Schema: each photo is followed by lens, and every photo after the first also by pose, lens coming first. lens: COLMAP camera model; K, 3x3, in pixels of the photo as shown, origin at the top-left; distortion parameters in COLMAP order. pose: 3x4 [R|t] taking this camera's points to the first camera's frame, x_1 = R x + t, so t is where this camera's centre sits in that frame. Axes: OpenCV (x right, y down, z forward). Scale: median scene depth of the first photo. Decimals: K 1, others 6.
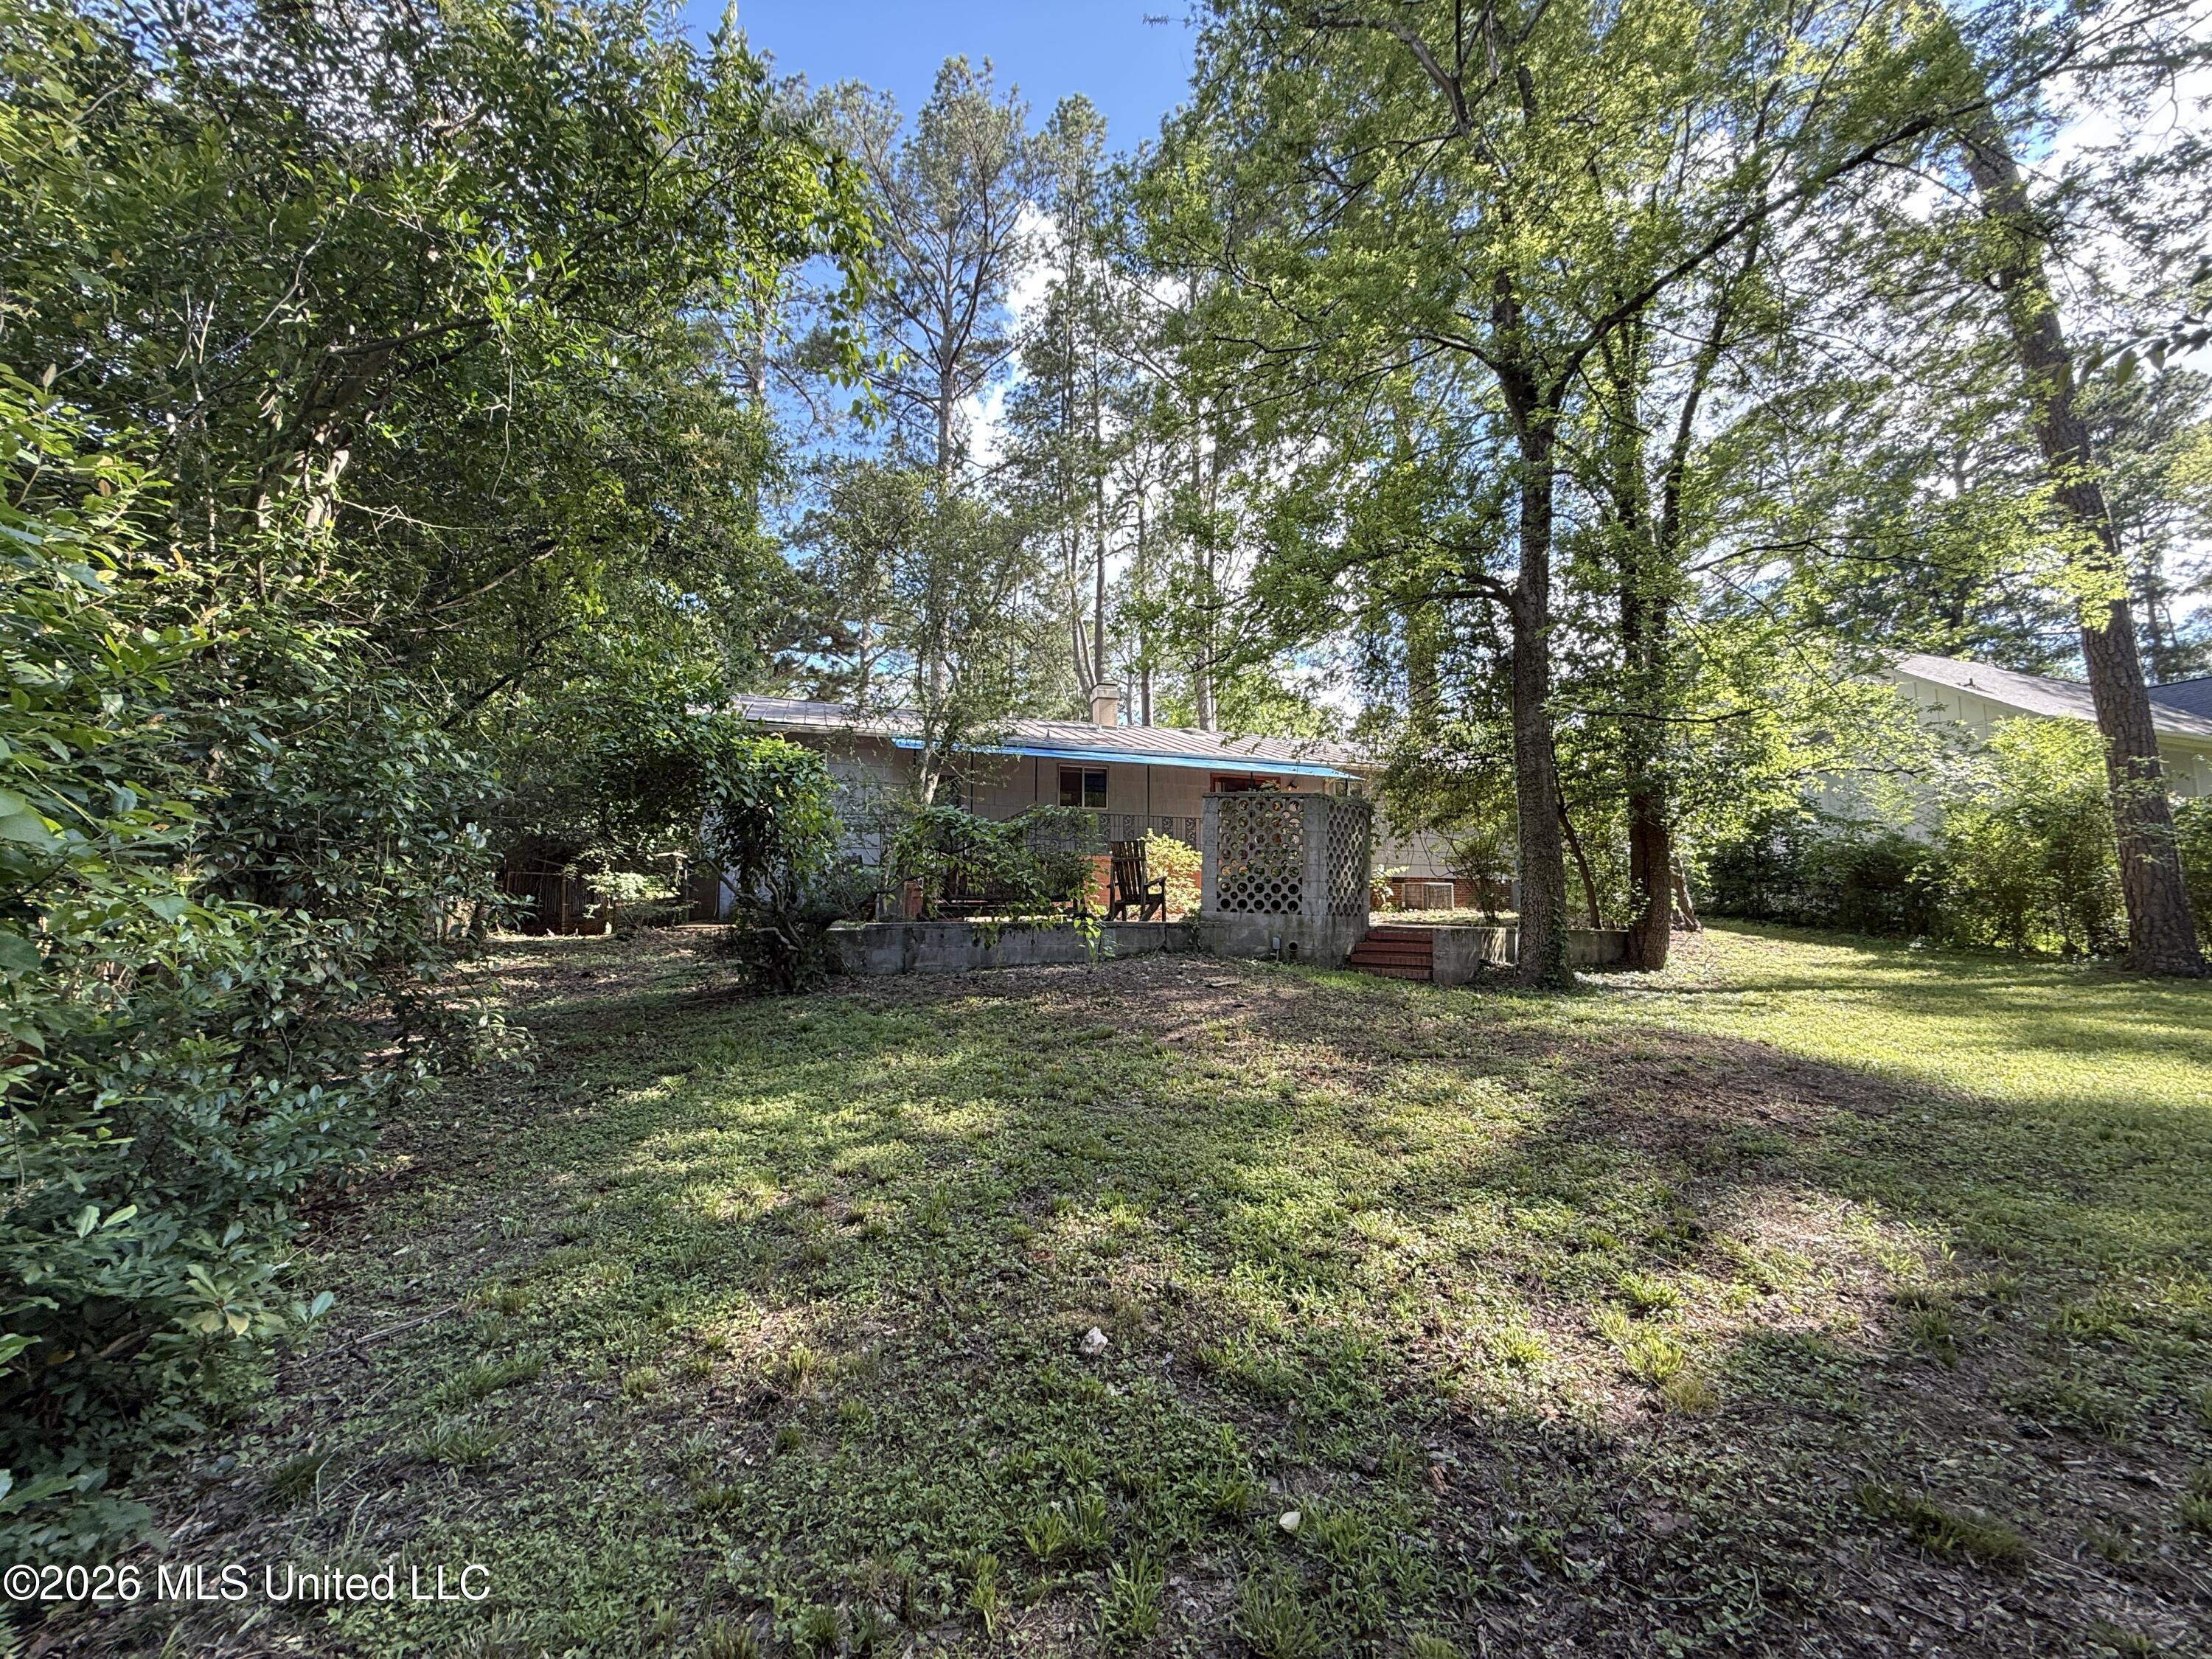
lens RADIAL K [[900.3, 0, 1106.0], [0, 900.3, 829.5], [0, 0, 1]] dist [0.009494, 0.000022]
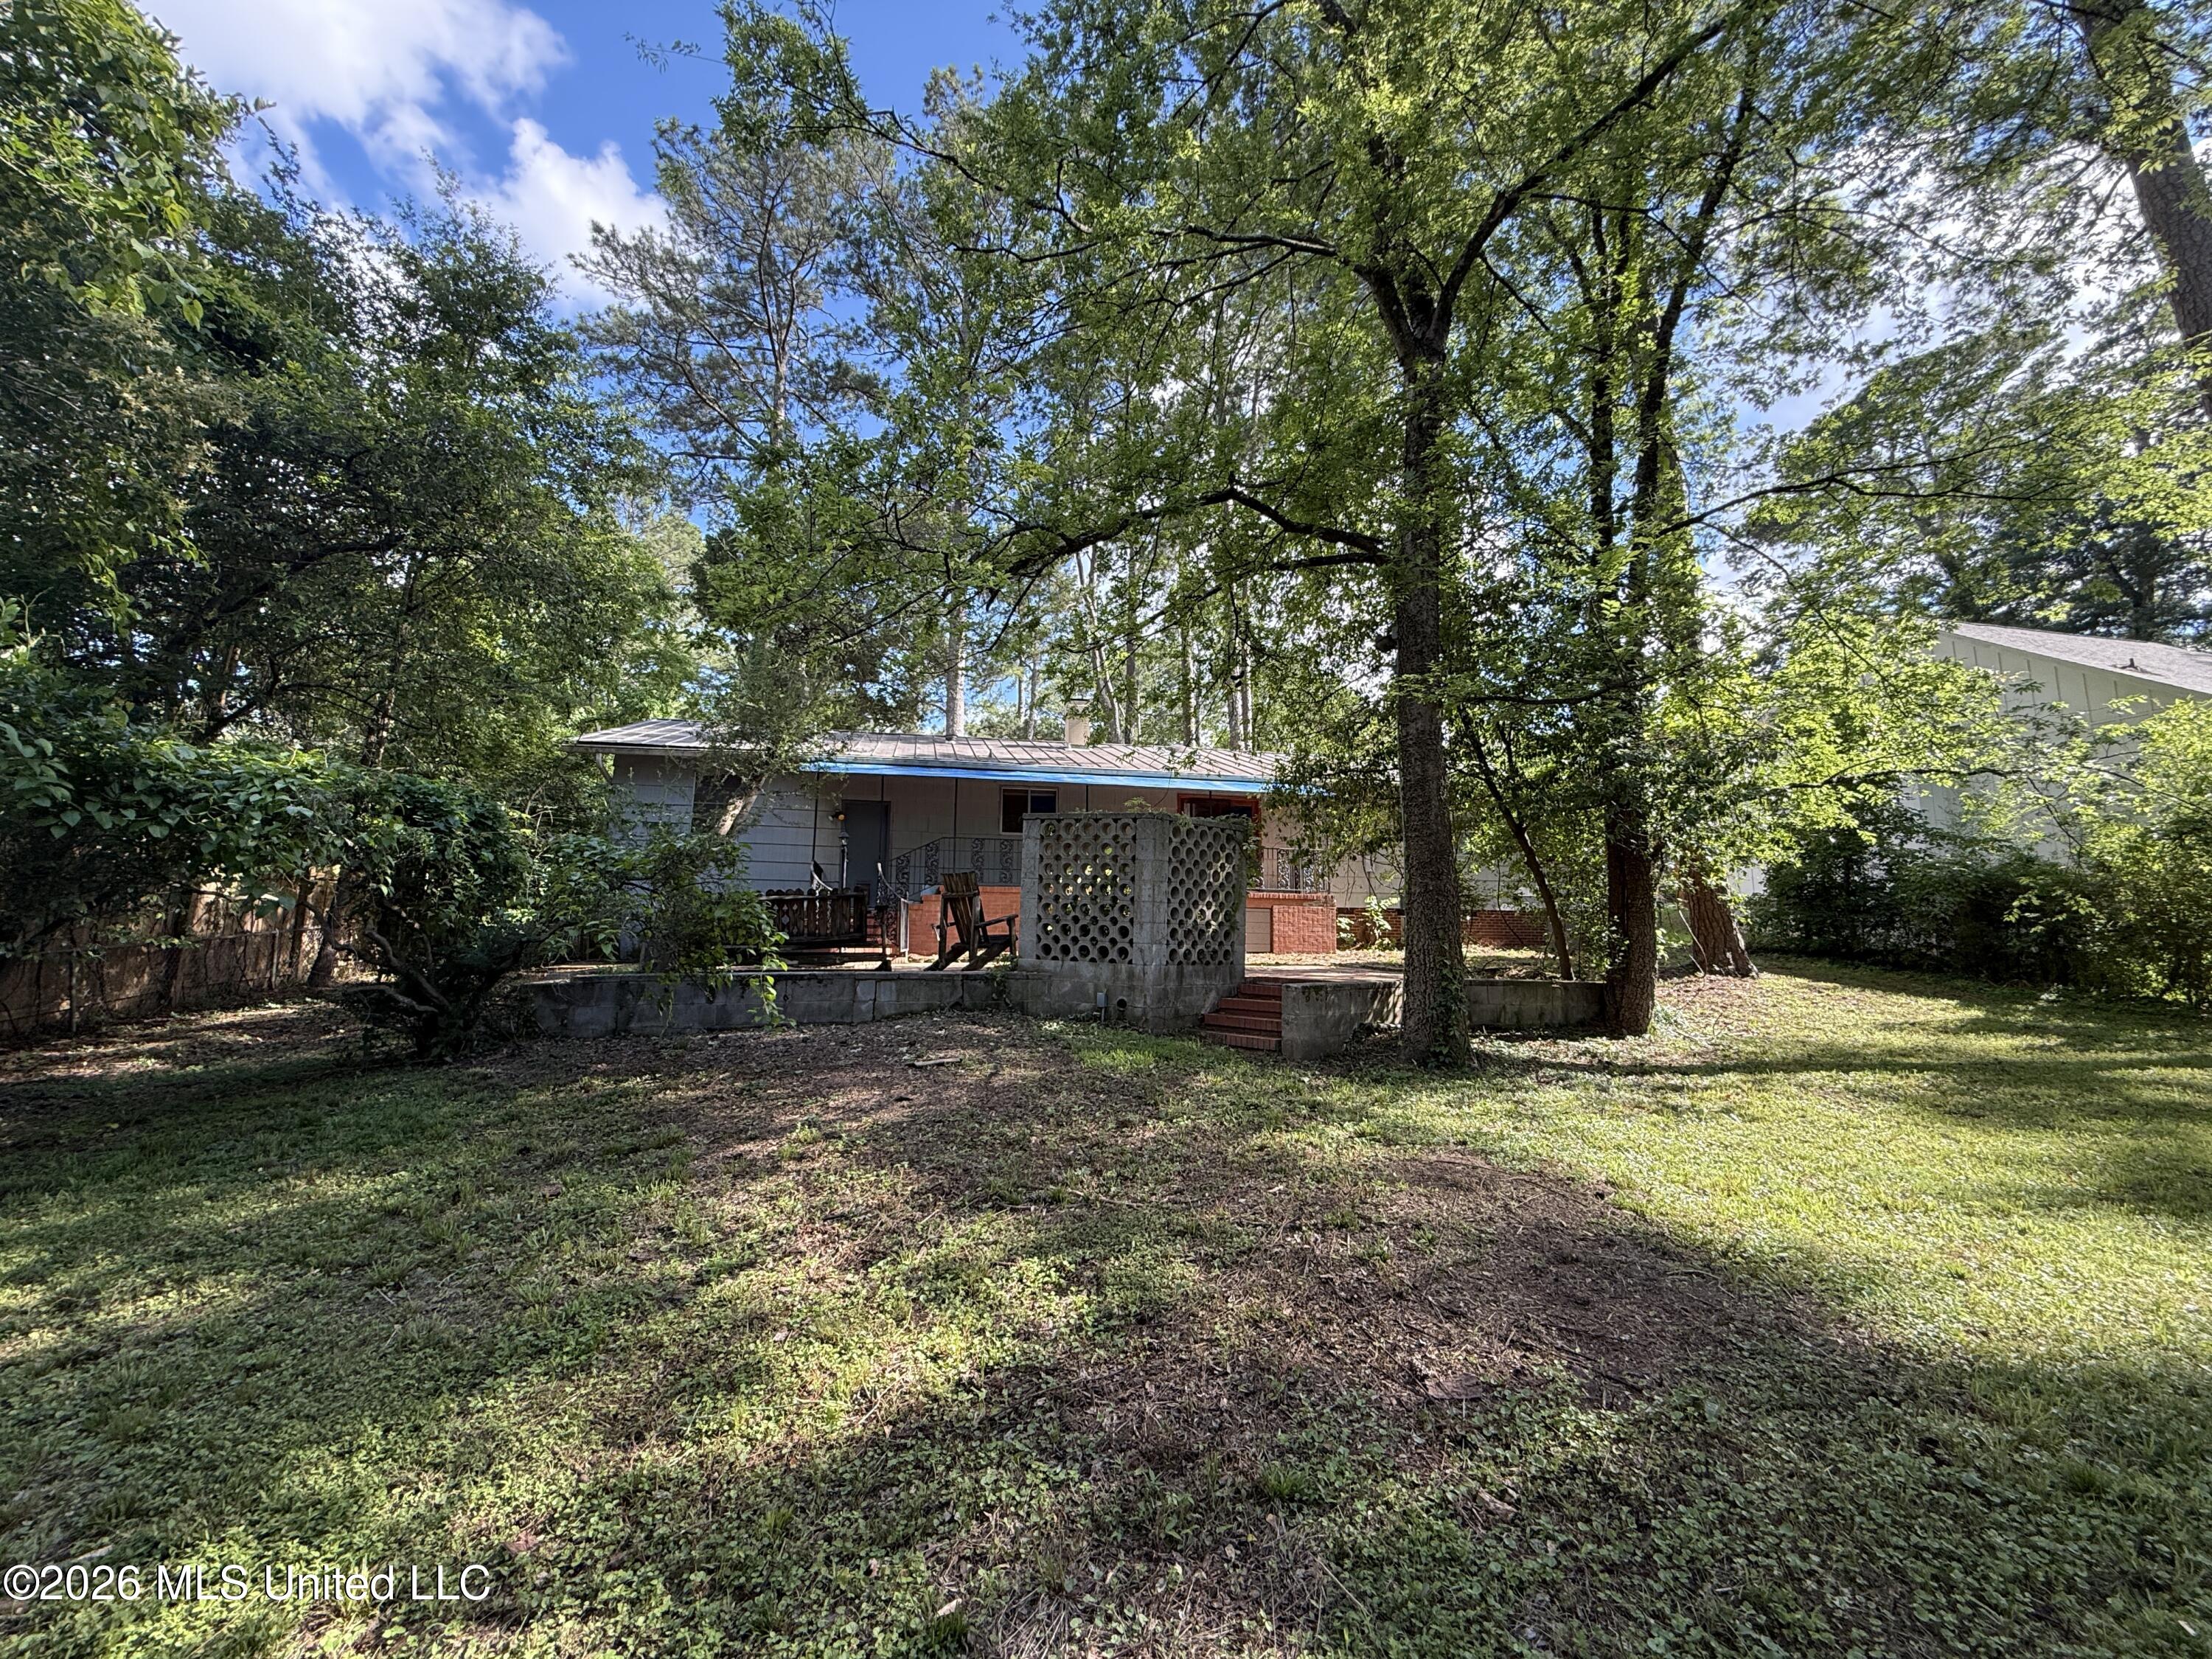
lens RADIAL K [[890.8, 0, 1106.0], [0, 890.8, 829.5], [0, 0, 1]] dist [0.000040, 0.000076]
pose [[0.991234, -0.011141, -0.131644, 0.270212], [0.007940, 0.999660, -0.024820, -0.005417], [0.131875, 0.023557, 0.990986, 0.185950]]
